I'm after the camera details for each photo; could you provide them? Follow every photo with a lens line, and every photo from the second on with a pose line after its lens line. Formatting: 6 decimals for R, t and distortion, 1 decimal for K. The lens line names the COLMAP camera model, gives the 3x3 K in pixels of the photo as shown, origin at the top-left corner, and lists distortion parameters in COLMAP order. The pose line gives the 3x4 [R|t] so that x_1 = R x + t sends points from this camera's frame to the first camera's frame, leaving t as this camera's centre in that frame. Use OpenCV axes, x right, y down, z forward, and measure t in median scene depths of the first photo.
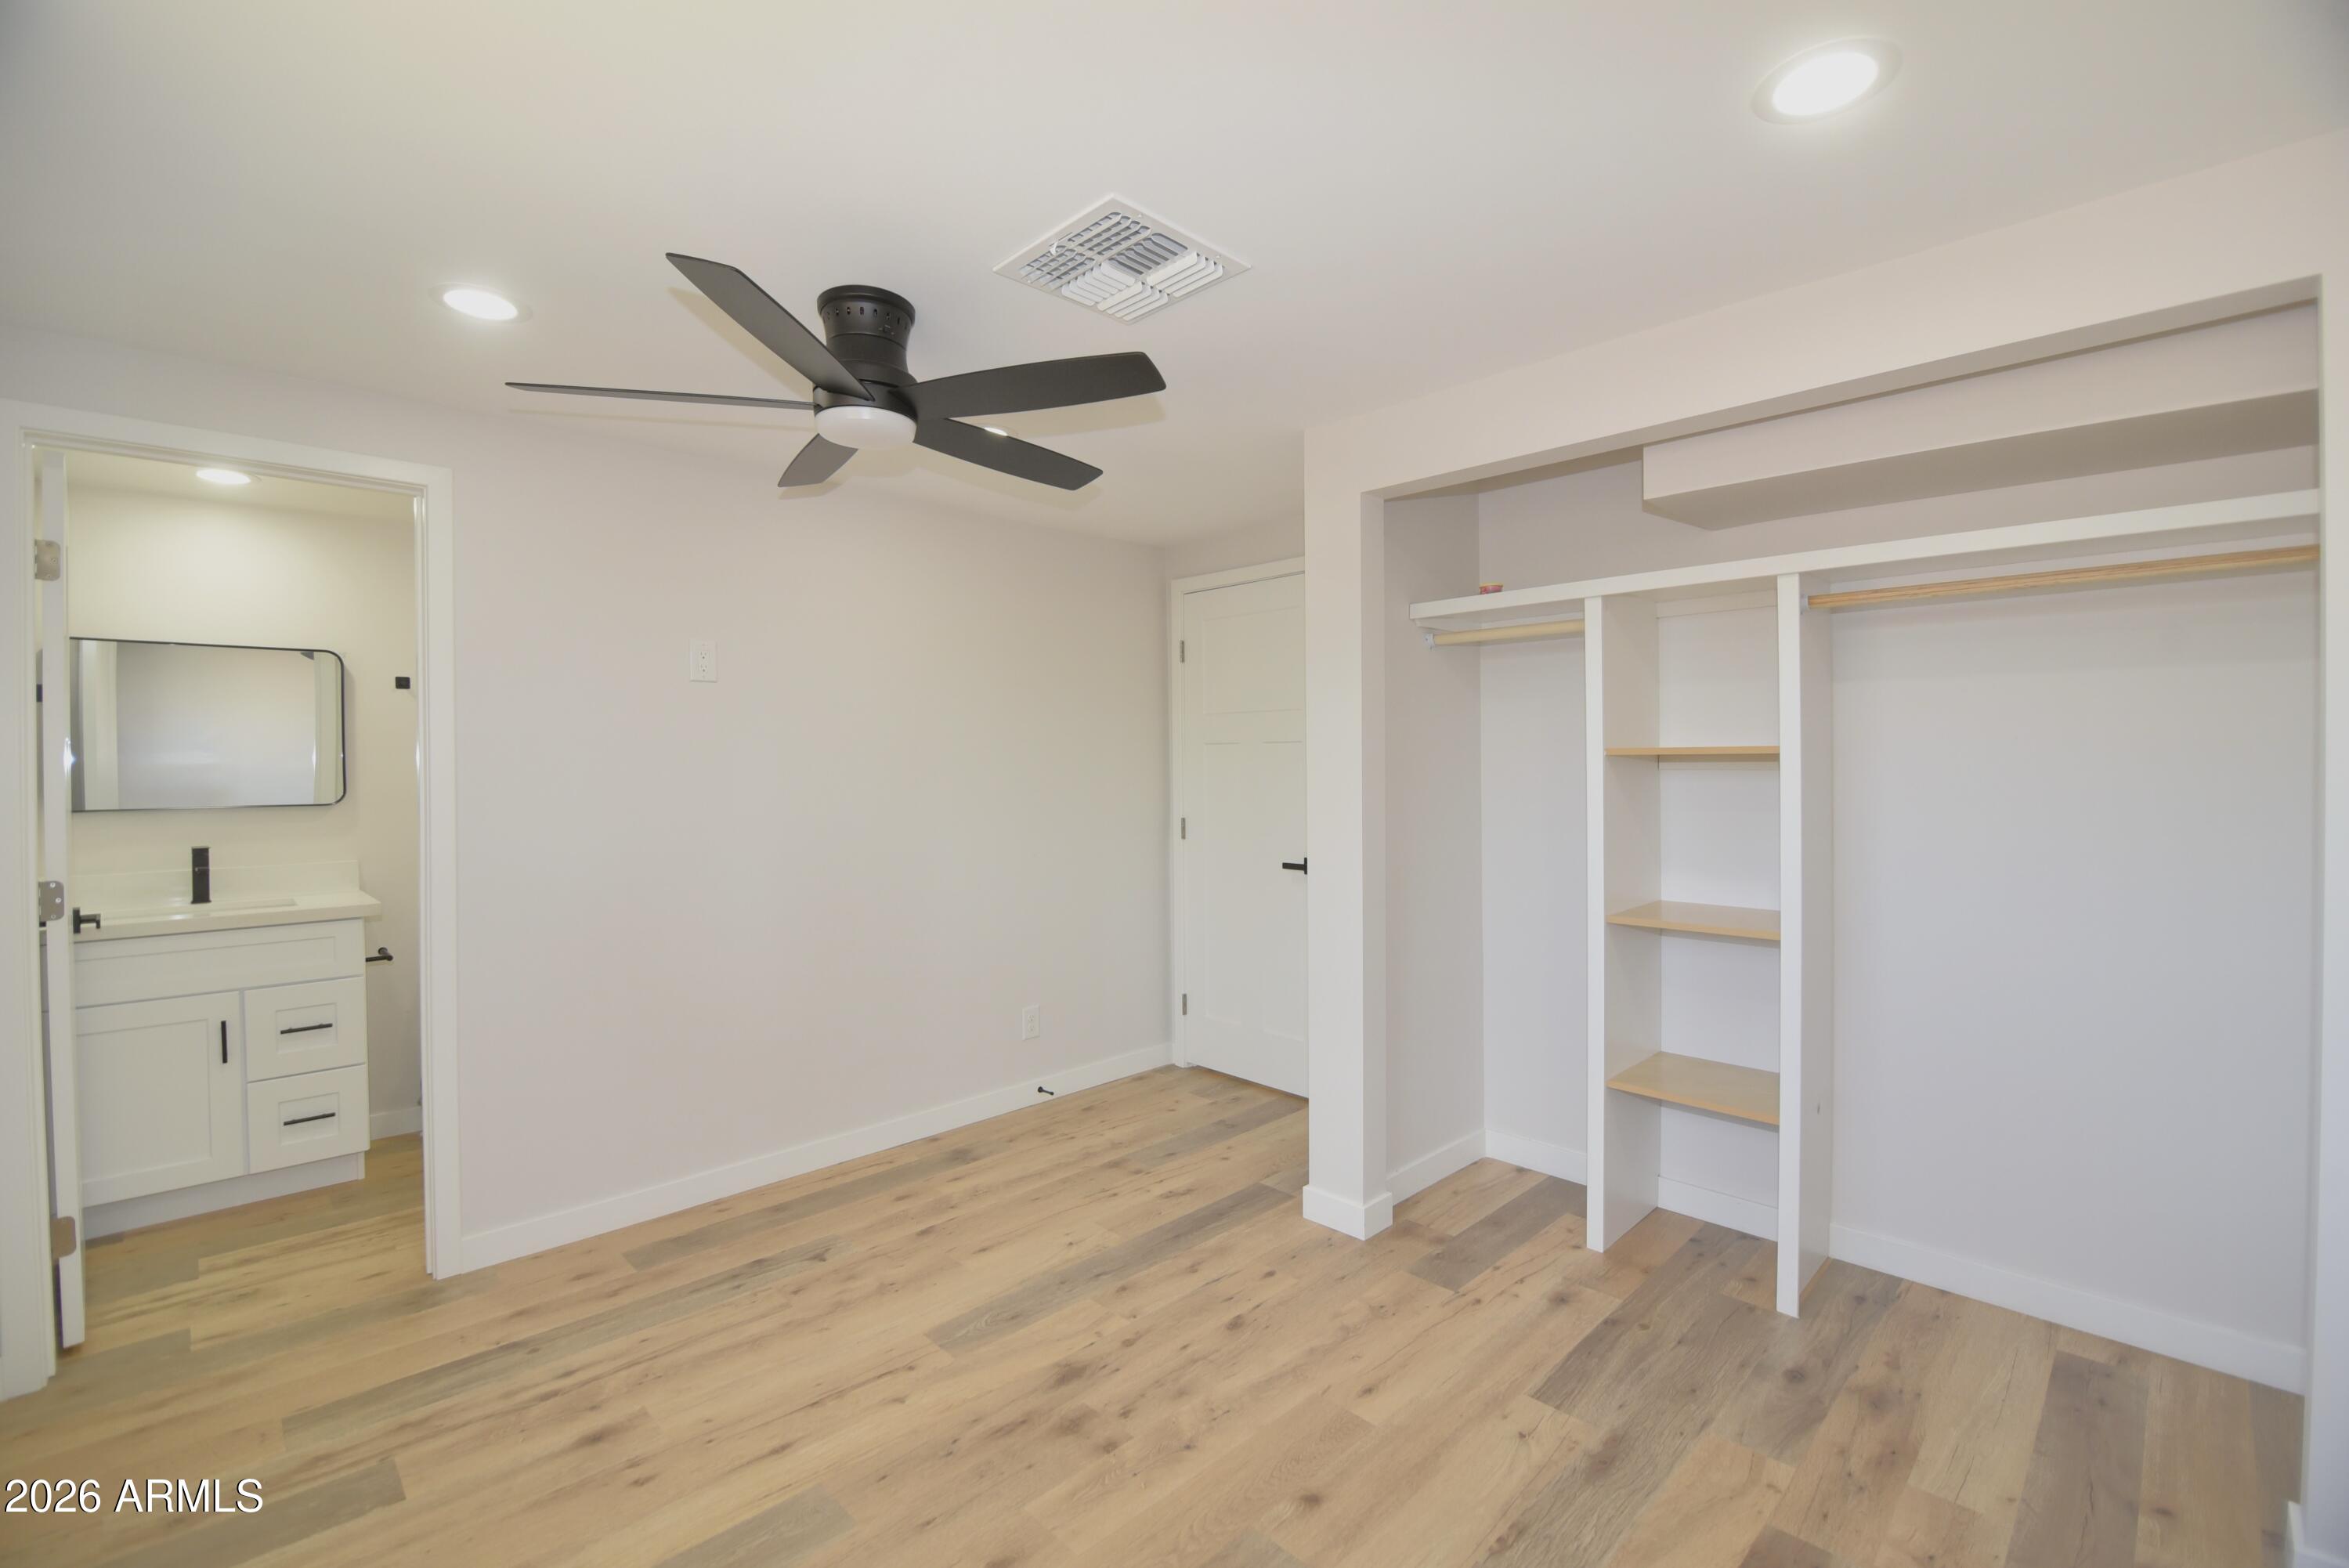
lens RADIAL K [[1016.2, 0, 1167.0], [0, 1016.2, 776.1], [0, 0, 1]] dist [-0.000350, -0.009037]
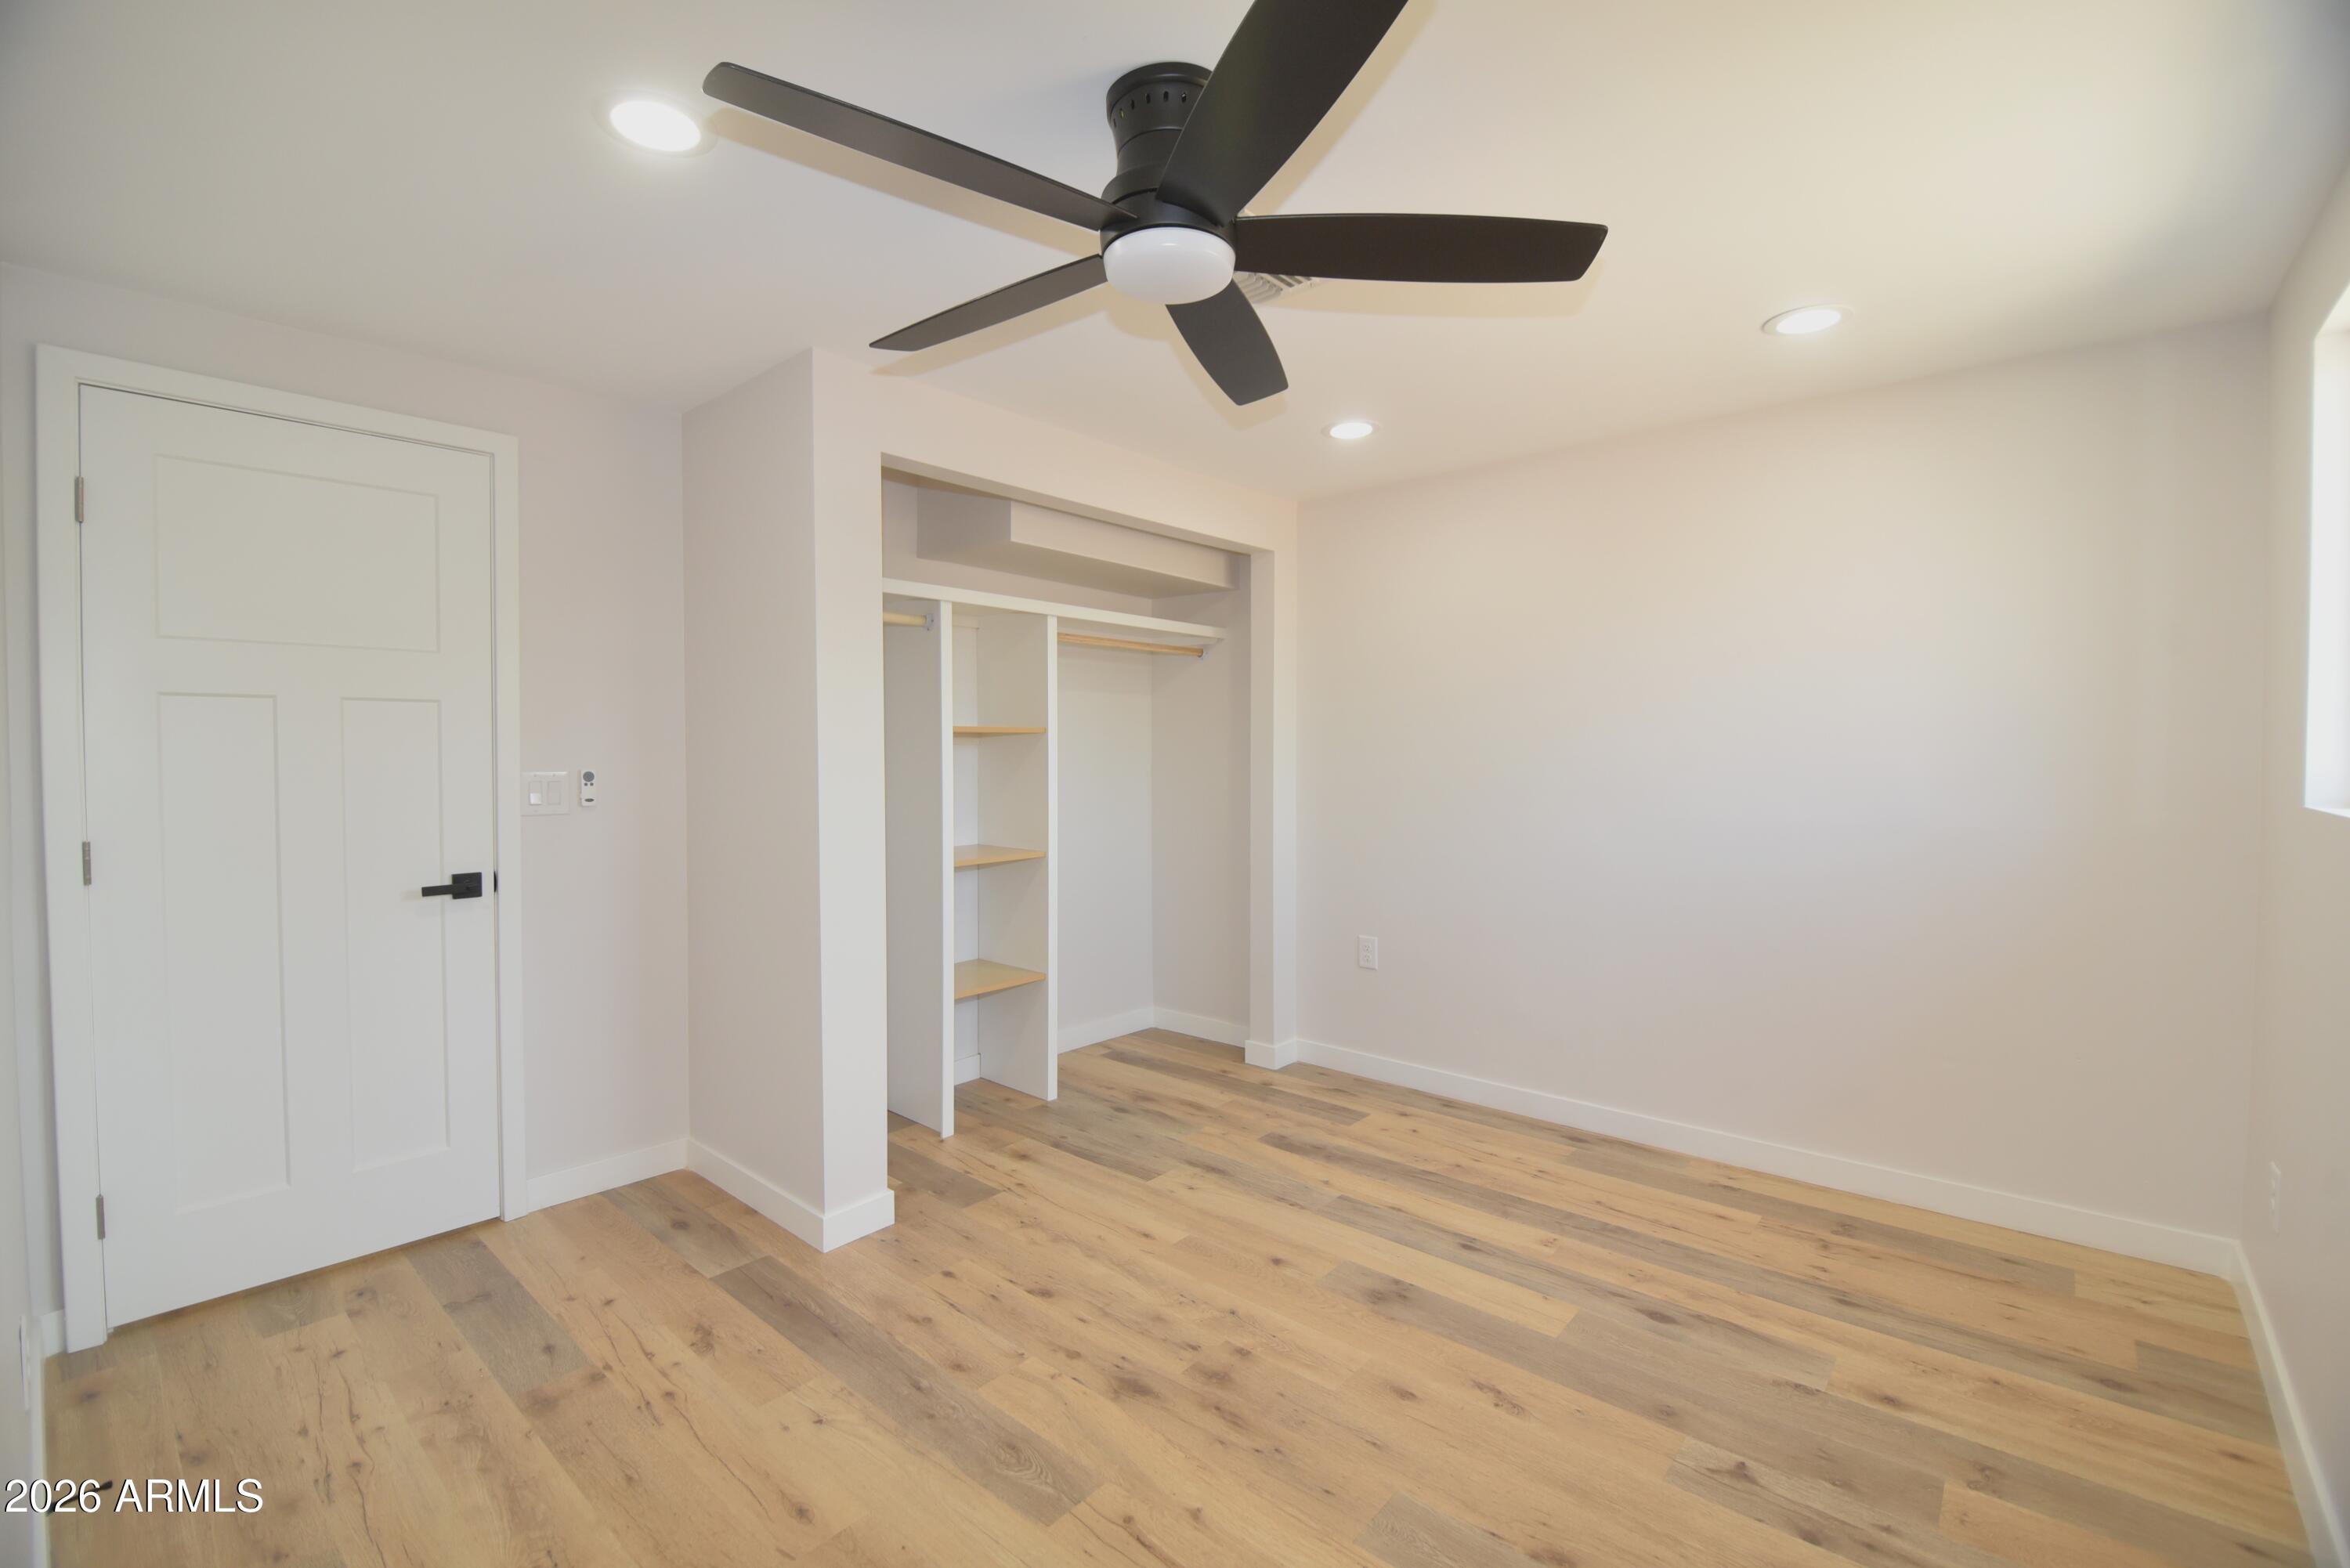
lens RADIAL K [[1016.6, 0, 1167.5], [0, 1016.6, 776.1], [0, 0, 1]] dist [-0.000350, -0.009037]
pose [[-0.081331, -0.024578, 0.996384, -0.929201], [0.010978, 0.999613, 0.025553, 0.005817], [-0.996627, 0.013017, -0.081030, 0.953202]]
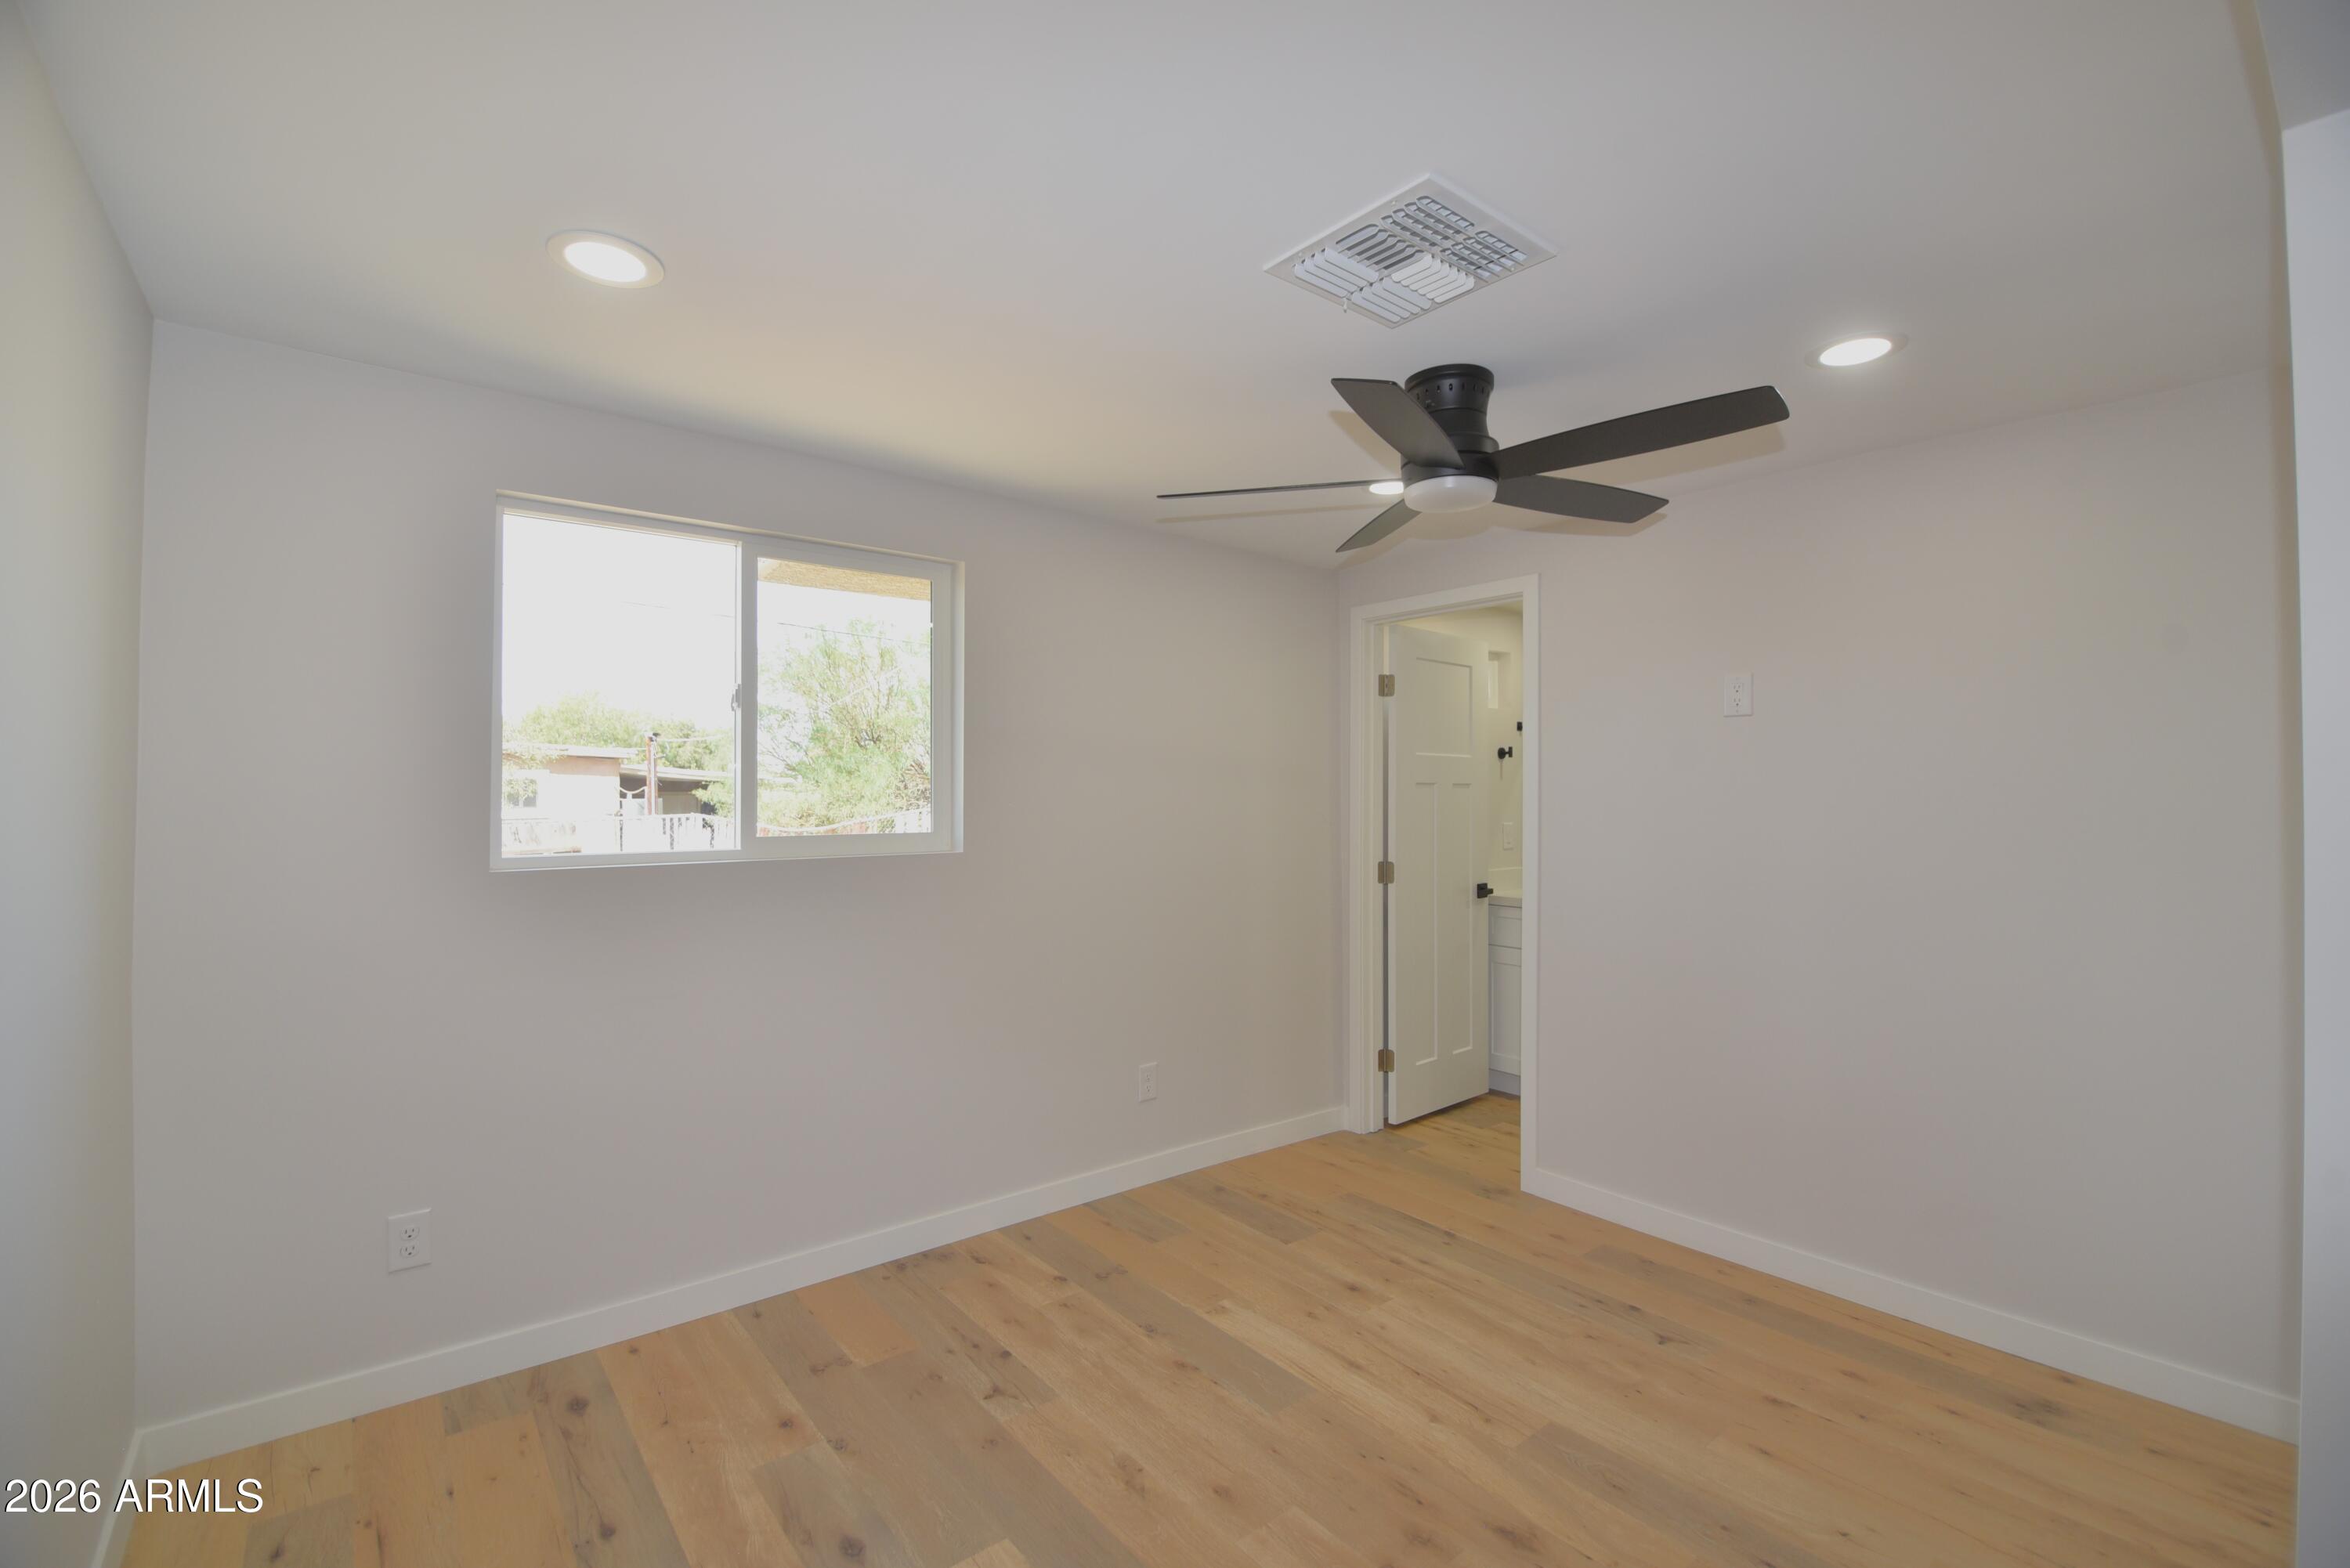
lens RADIAL K [[1016.6, 0, 1167.5], [0, 1016.6, 776.1], [0, 0, 1]] dist [-0.000350, -0.009037]
pose [[-0.090351, -0.007285, -0.995883, 0.709925], [-0.011837, 0.999910, -0.006241, -0.031601], [0.995840, 0.011225, -0.090429, 0.717723]]
